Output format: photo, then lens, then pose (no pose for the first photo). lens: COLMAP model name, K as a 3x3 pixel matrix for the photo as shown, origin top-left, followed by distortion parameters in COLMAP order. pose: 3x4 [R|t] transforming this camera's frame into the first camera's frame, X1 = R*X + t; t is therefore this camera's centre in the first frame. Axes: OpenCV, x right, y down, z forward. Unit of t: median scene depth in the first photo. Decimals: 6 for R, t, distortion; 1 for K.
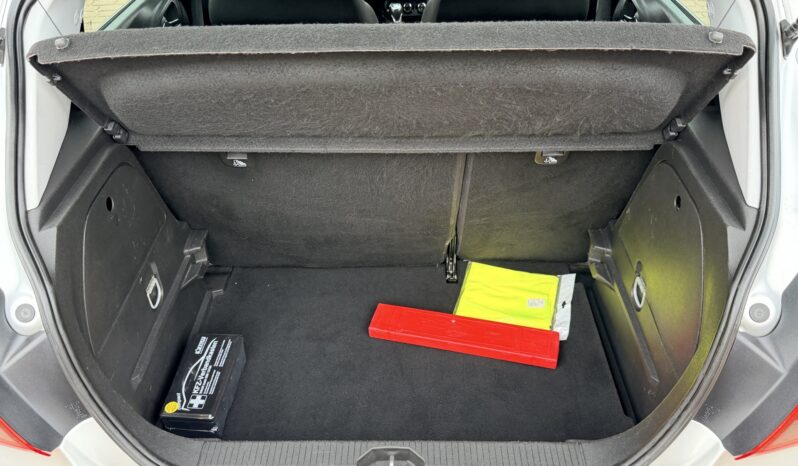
lens RADIAL K [[634.1, 0, 398.6], [0, 634.1, 231.6], [0, 0, 1]] dist [0.078288, -0.112481]
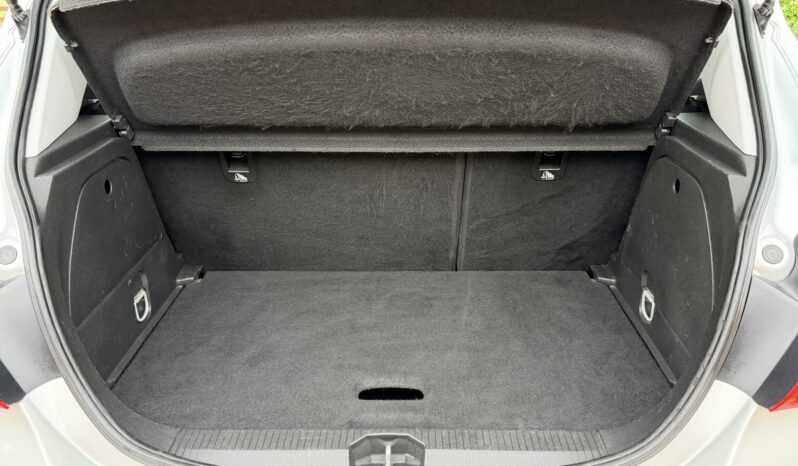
lens RADIAL K [[634.1, 0, 400.8], [0, 634.1, 235.7], [0, 0, 1]] dist [0.078288, -0.112481]
pose [[0.999968, 0.006762, 0.004335, 0.000728], [-0.005393, 0.965171, -0.261563, 0.305415], [-0.005953, 0.261531, 0.965177, 0.058425]]
